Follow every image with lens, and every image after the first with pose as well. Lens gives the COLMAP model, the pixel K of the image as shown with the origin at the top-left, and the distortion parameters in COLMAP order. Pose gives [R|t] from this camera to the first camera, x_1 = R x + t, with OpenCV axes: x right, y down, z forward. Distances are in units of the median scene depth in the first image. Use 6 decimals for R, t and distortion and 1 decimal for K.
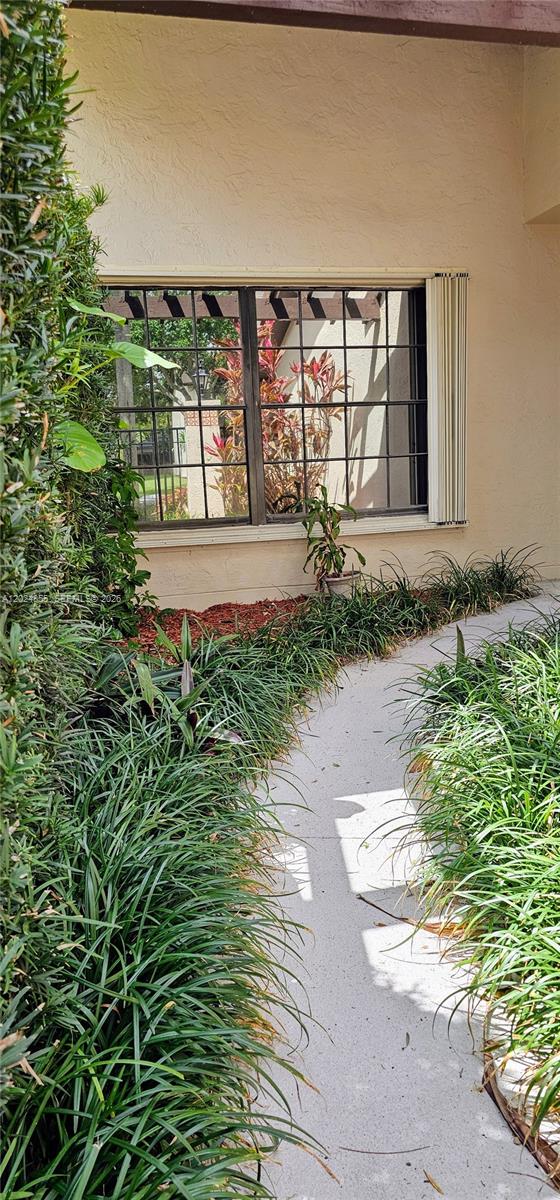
lens RADIAL K [[764.7, 0, 280.0], [0, 764.7, 600.0], [0, 0, 1]] dist [0.035579, -0.001465]
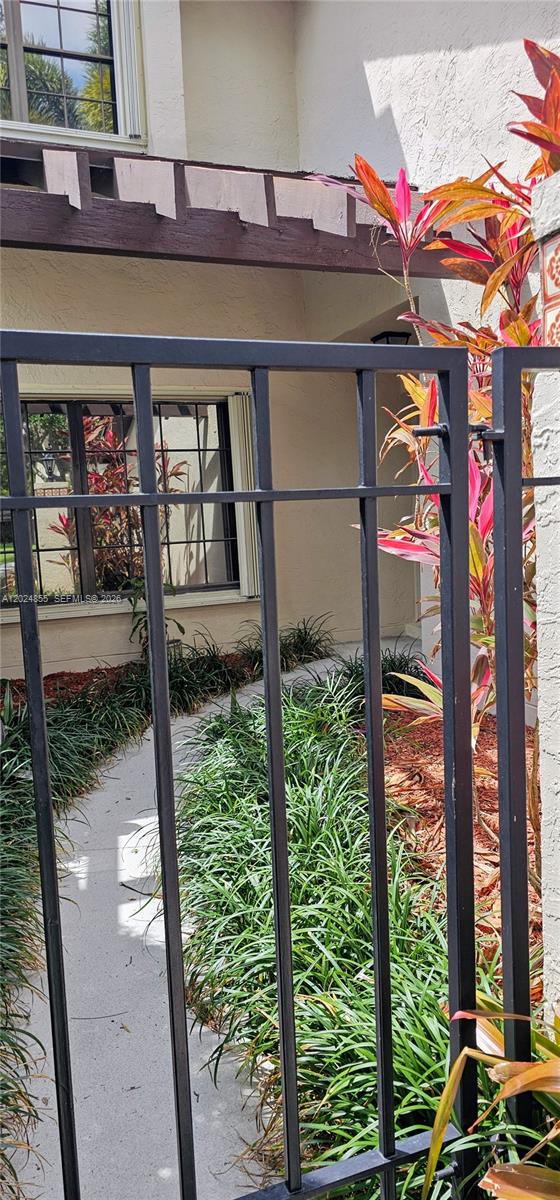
lens RADIAL K [[764.7, 0, 280.0], [0, 764.7, 600.0], [0, 0, 1]] dist [0.035579, -0.001465]
pose [[0.985140, -0.018408, 0.170763, 0.059103], [0.032690, 0.996161, -0.081206, 0.000799], [-0.168613, 0.085581, 0.981960, -0.164641]]
